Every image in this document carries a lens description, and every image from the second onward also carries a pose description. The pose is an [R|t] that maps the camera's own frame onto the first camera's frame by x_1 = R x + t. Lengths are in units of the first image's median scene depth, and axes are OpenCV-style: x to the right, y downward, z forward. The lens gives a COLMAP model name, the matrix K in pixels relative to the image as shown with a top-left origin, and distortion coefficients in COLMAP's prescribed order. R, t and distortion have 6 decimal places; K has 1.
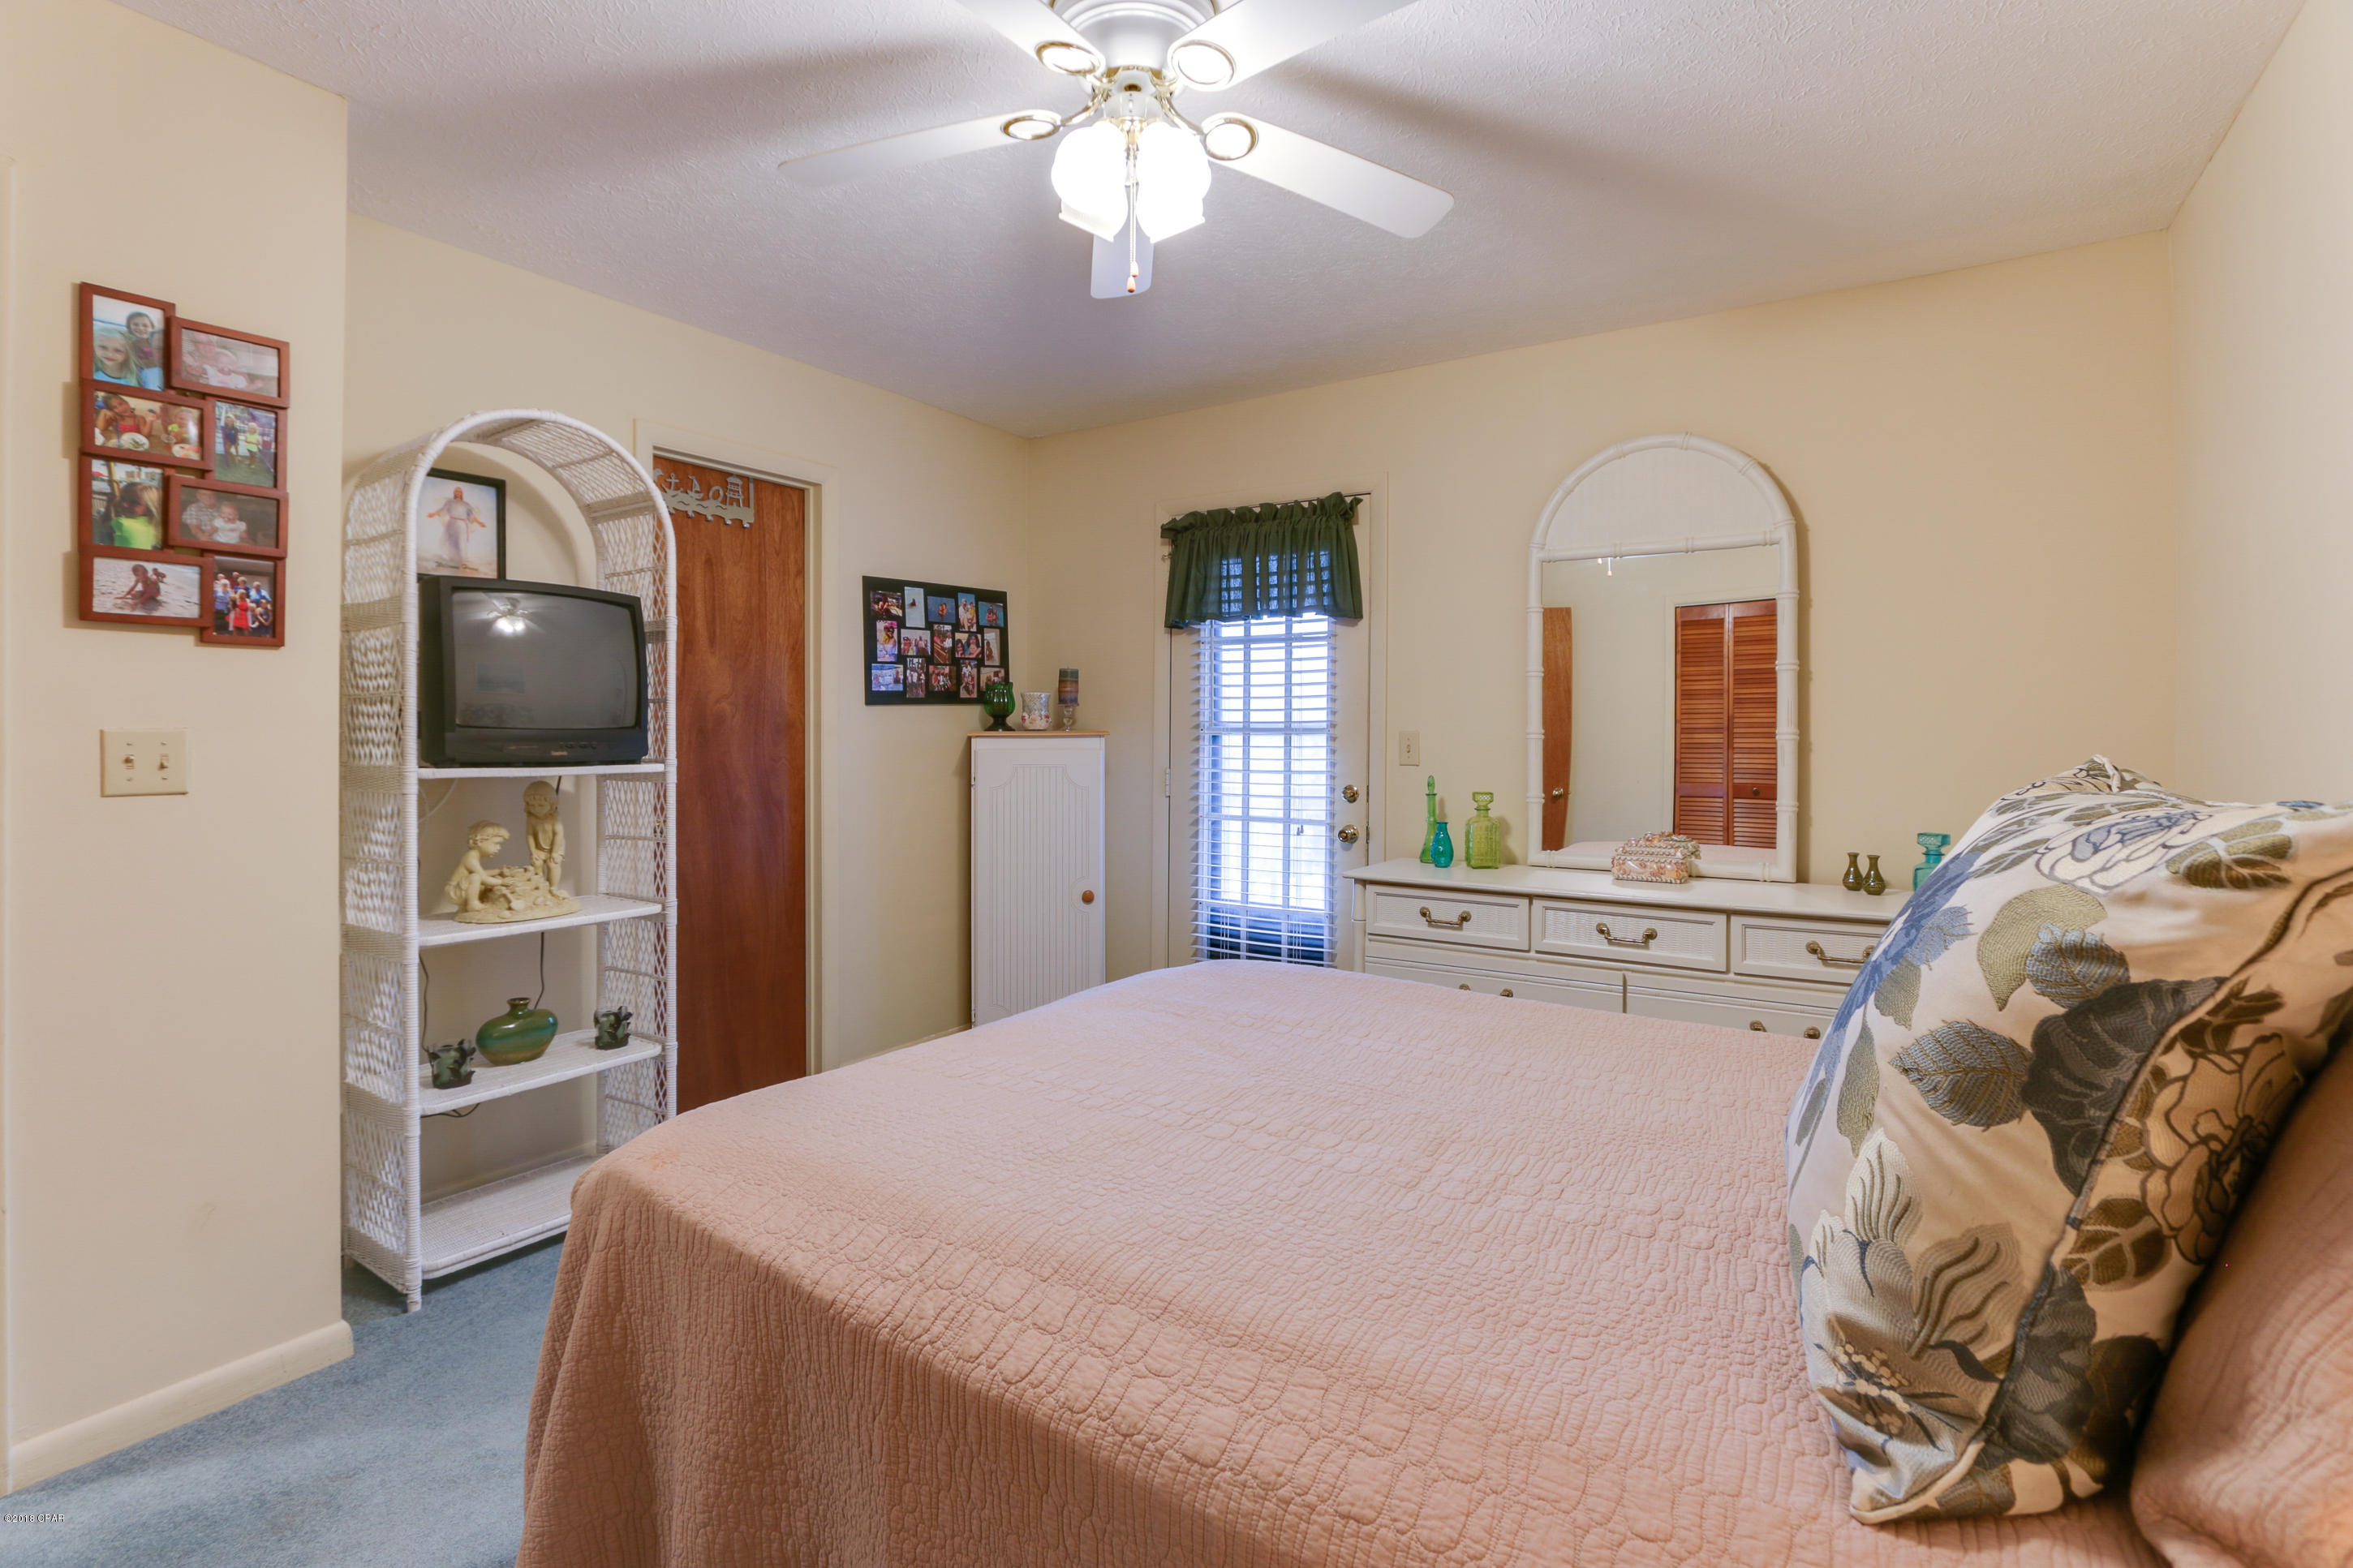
lens RADIAL K [[1092.9, 0, 1216.4], [0, 1092.9, 738.0], [0, 0, 1]] dist [-0.018929, 0.002352]
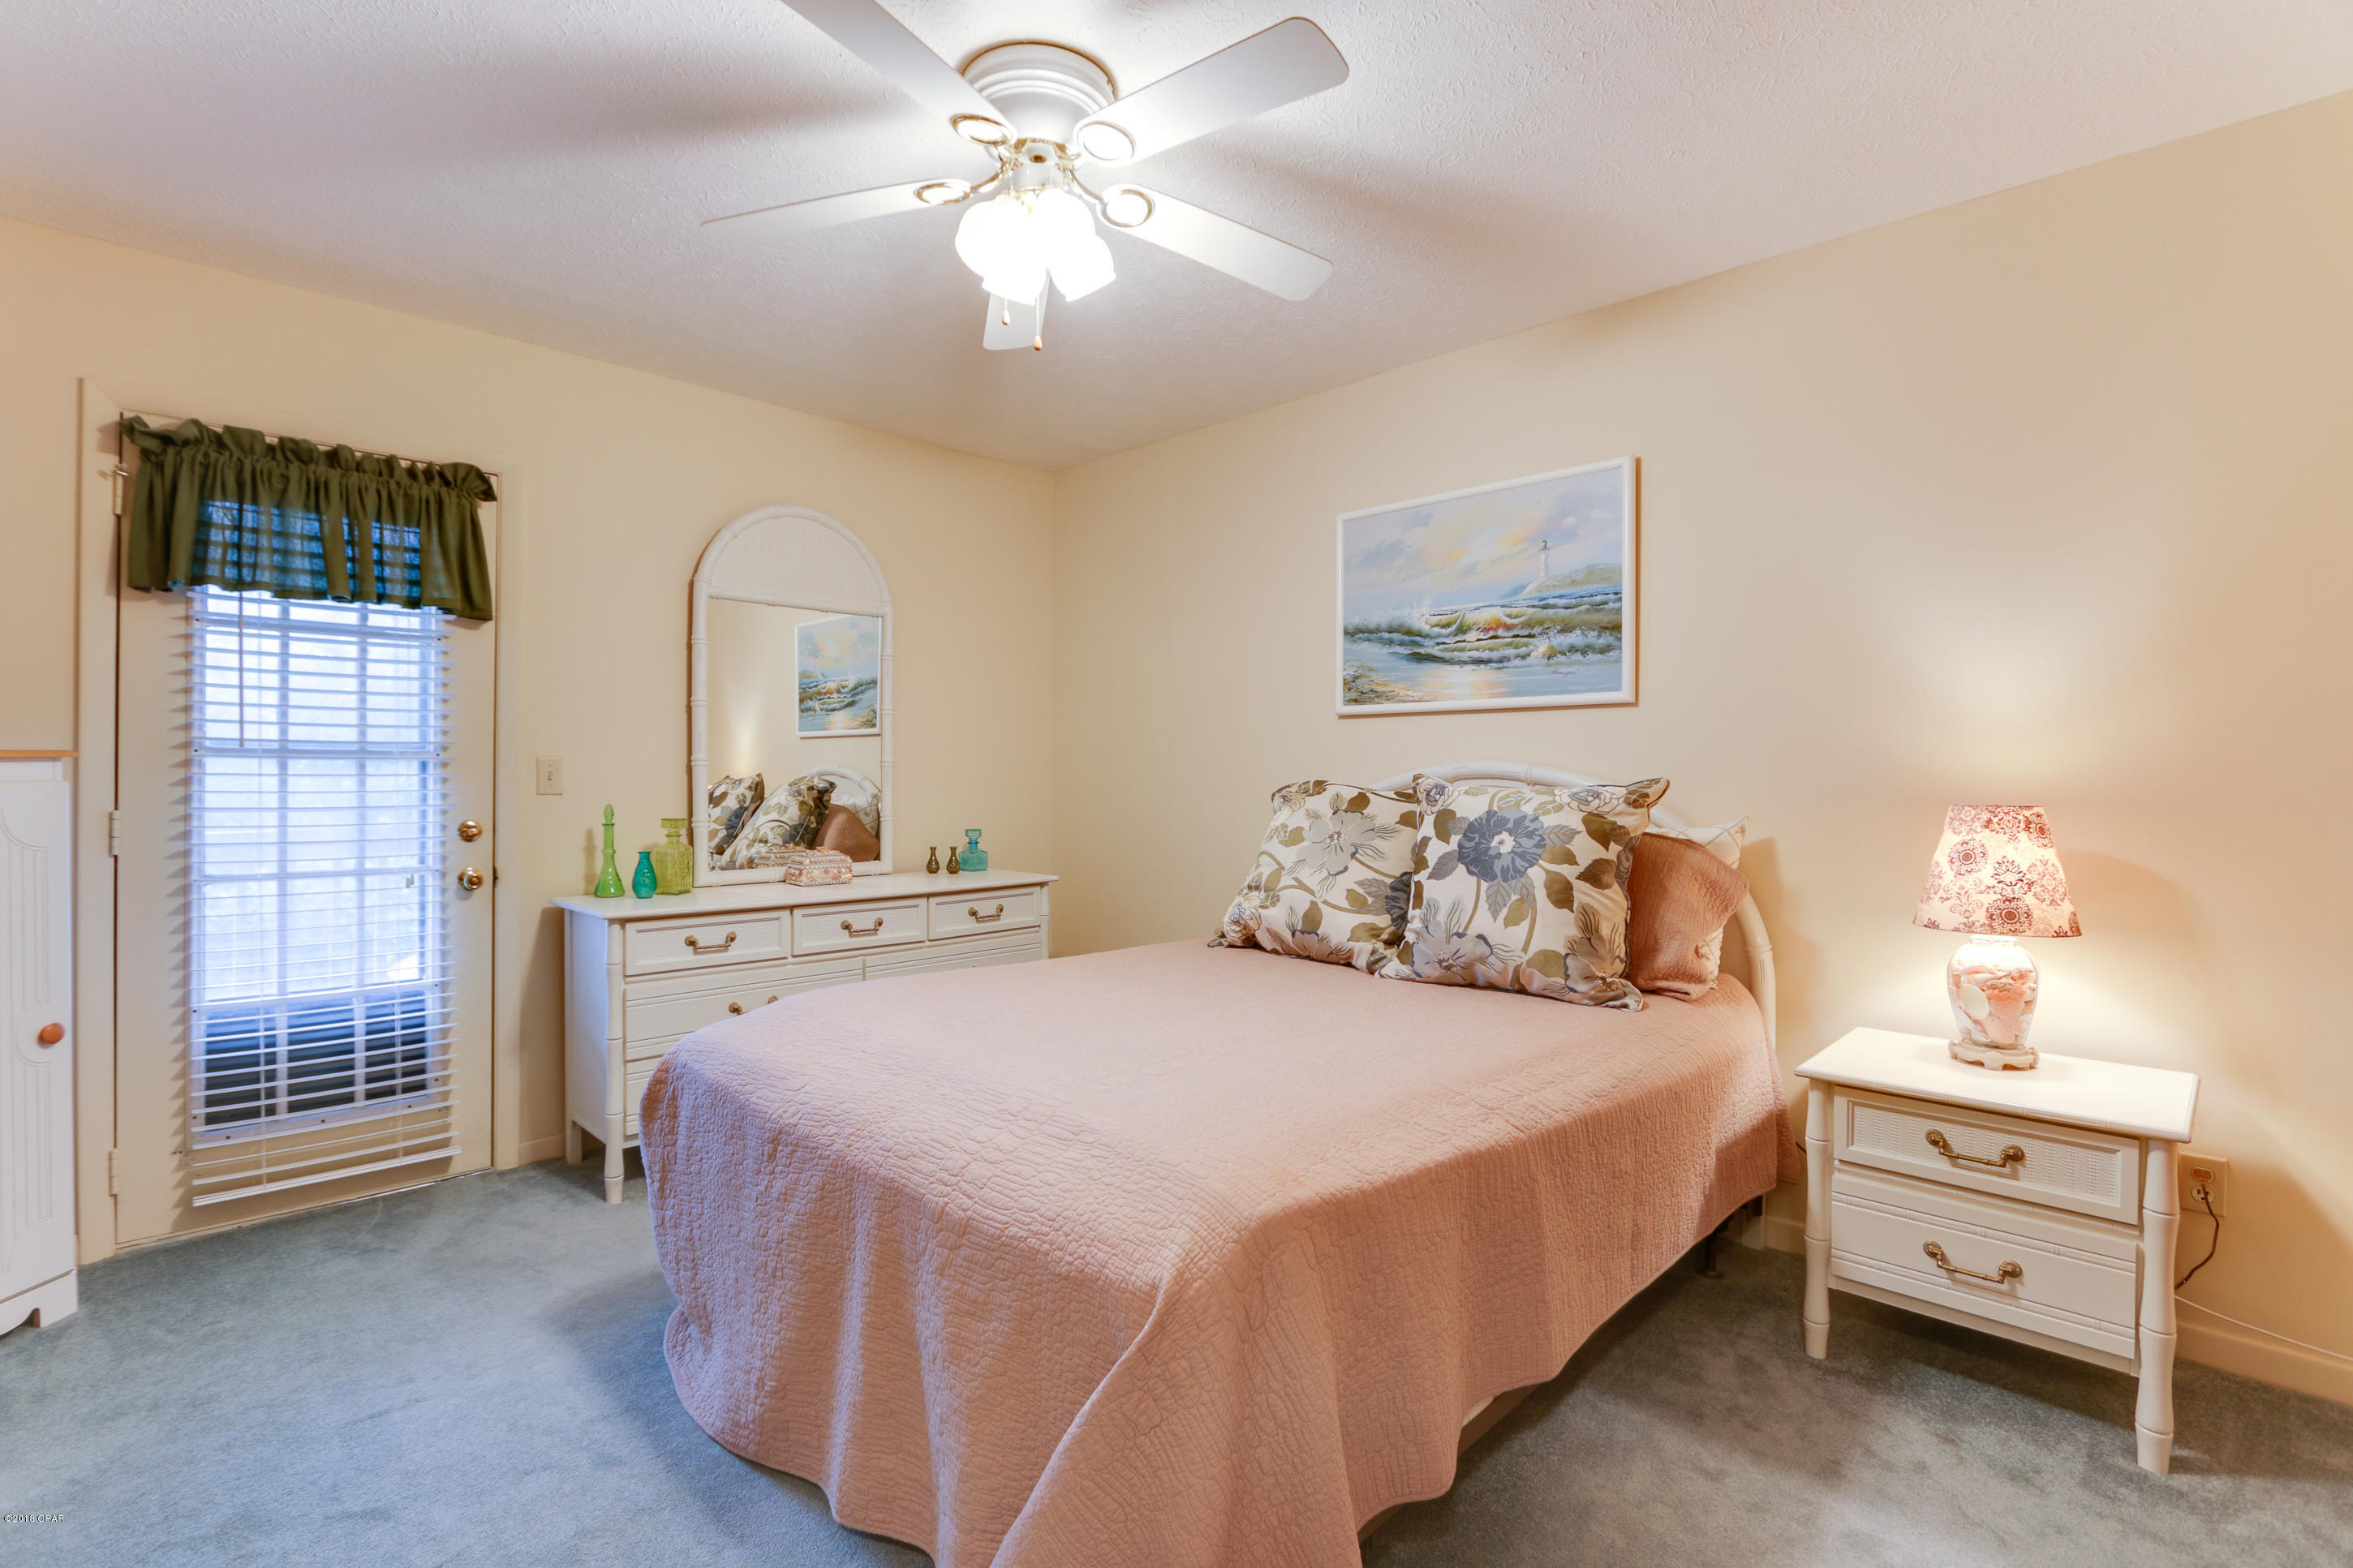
lens RADIAL K [[1092.9, 0, 1209.9], [0, 1092.9, 778.6], [0, 0, 1]] dist [-0.018929, 0.002352]
pose [[0.186636, -0.013492, 0.982336, -0.561319], [-0.011350, 0.999809, 0.015888, -0.008127], [-0.982363, -0.014115, 0.186448, 0.282790]]
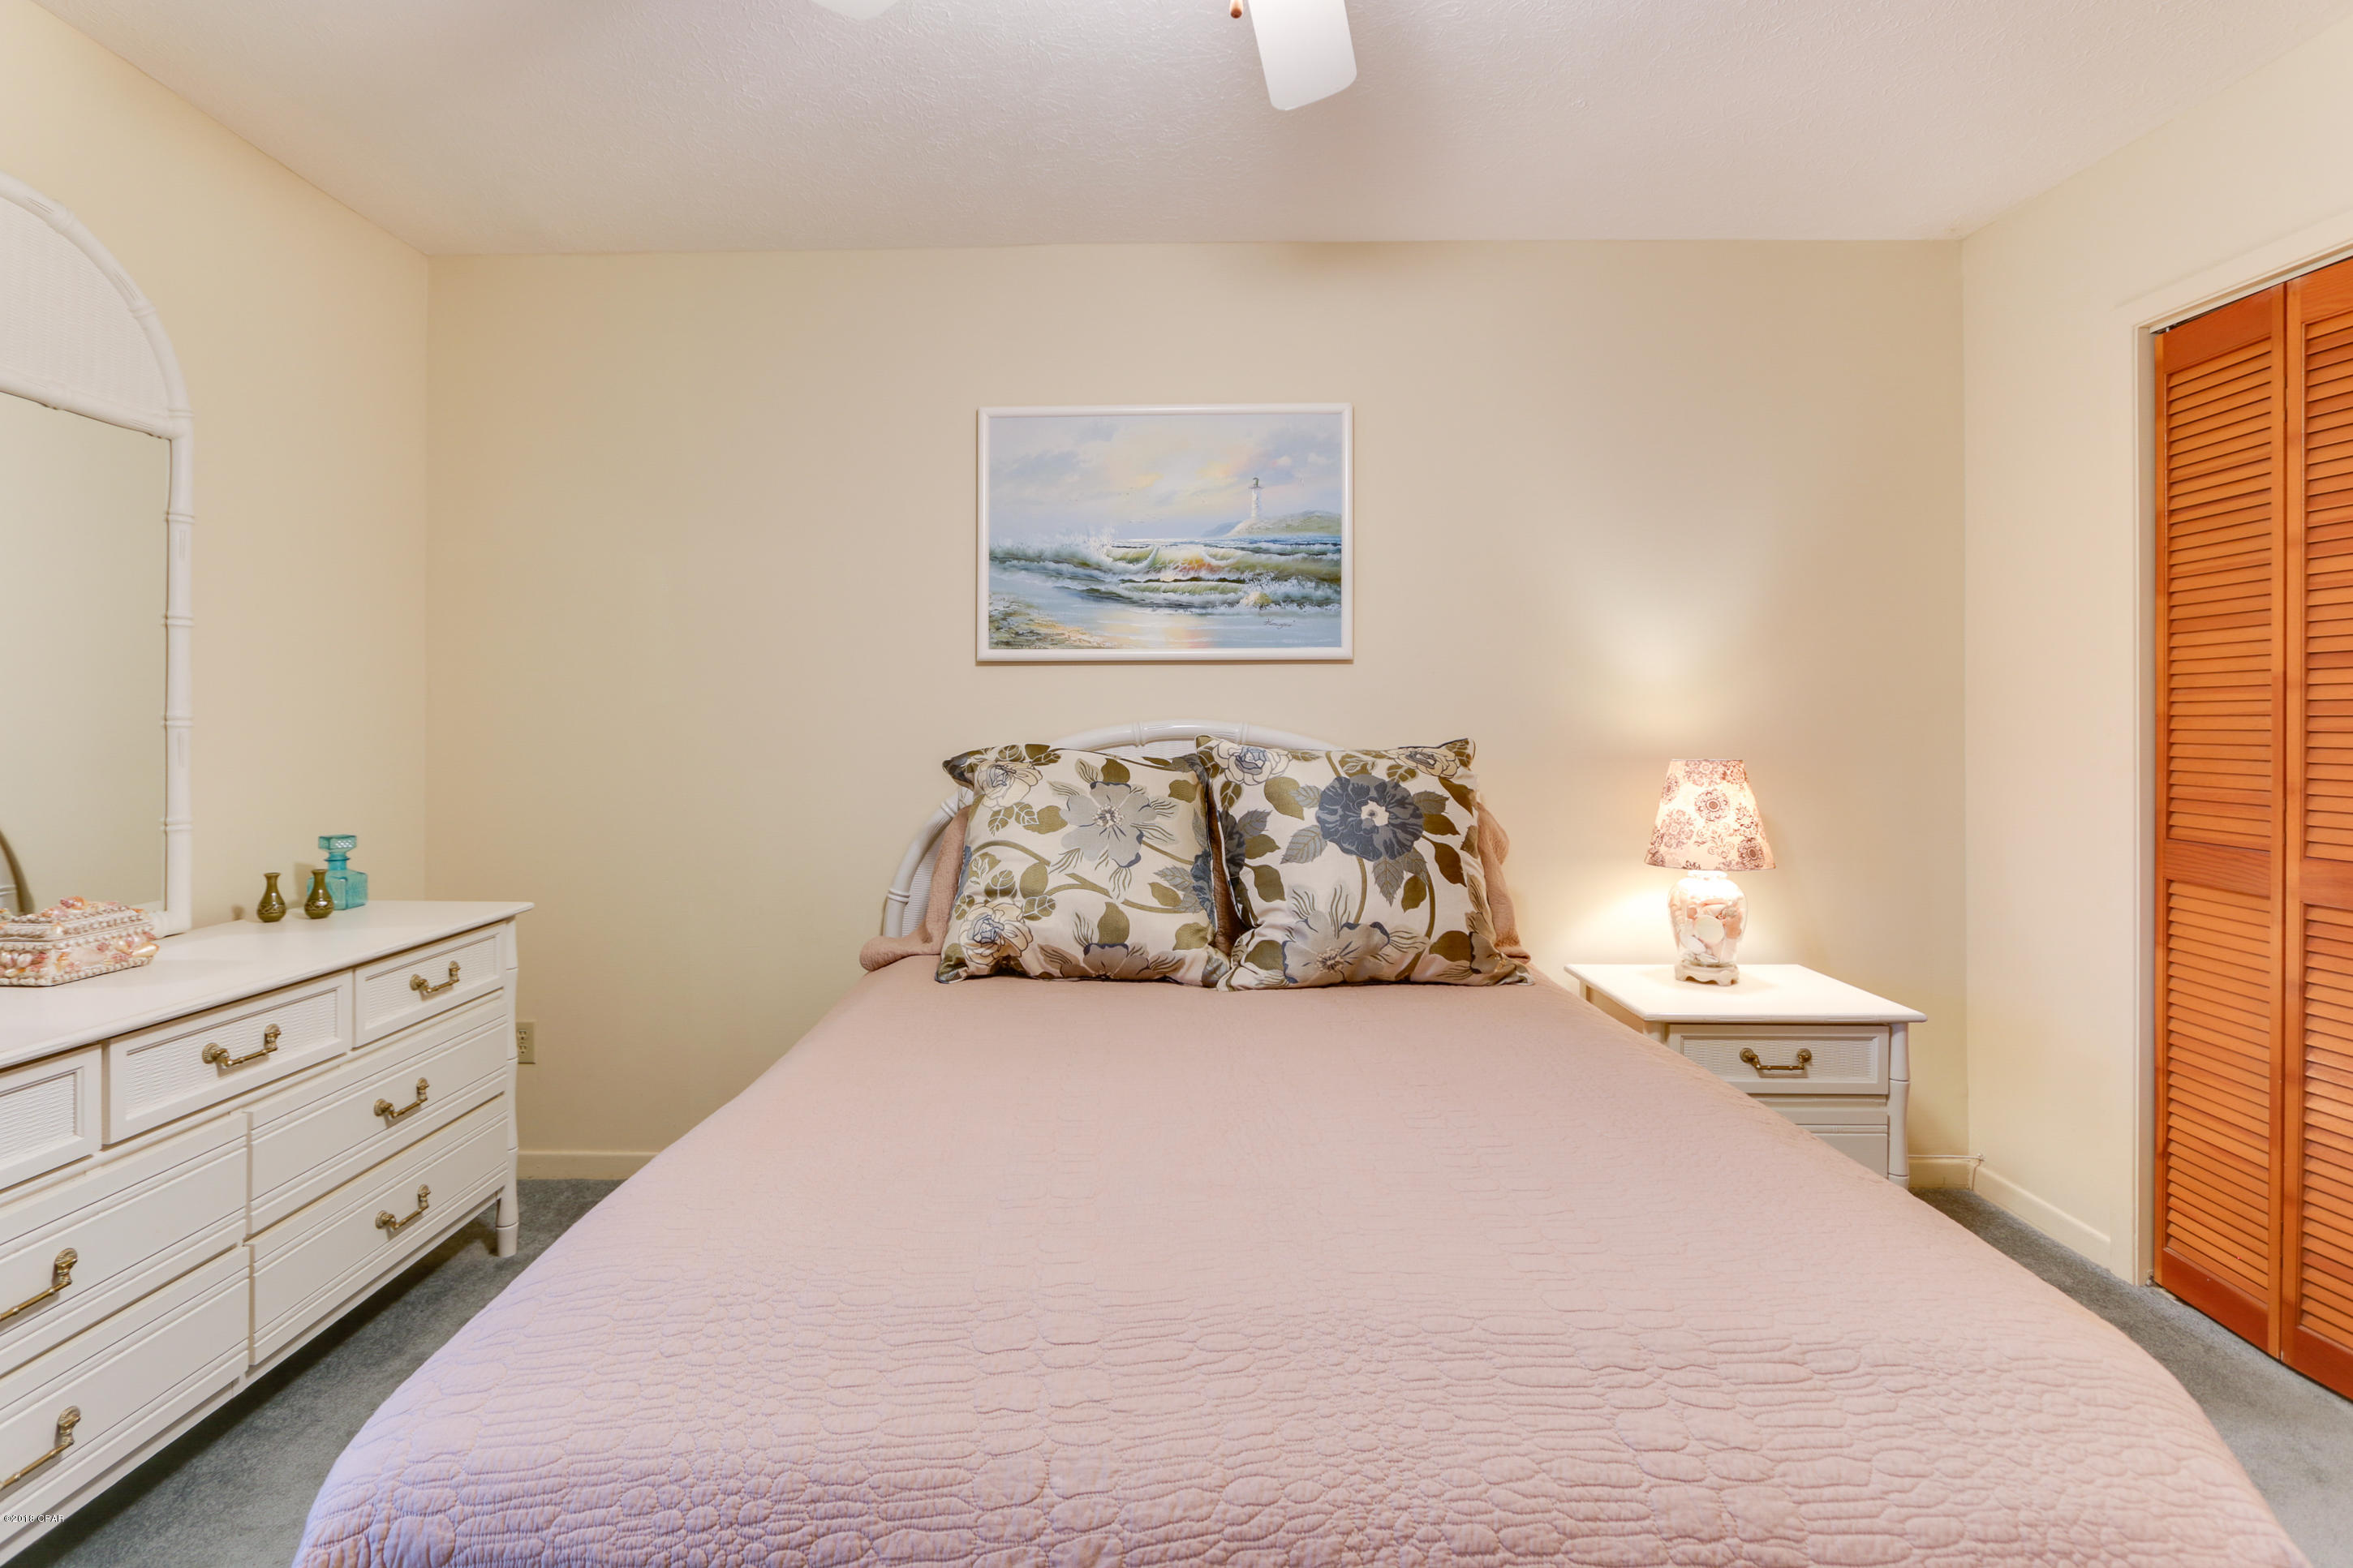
lens RADIAL K [[1092.9, 0, 1153.9], [0, 1092.9, 722.6], [0, 0, 1]] dist [-0.018929, 0.002352]
pose [[-0.520891, -0.005548, 0.853605, -0.304696], [-0.012603, 0.999920, -0.001191, -0.007378], [-0.853530, -0.011378, -0.520919, 0.646434]]
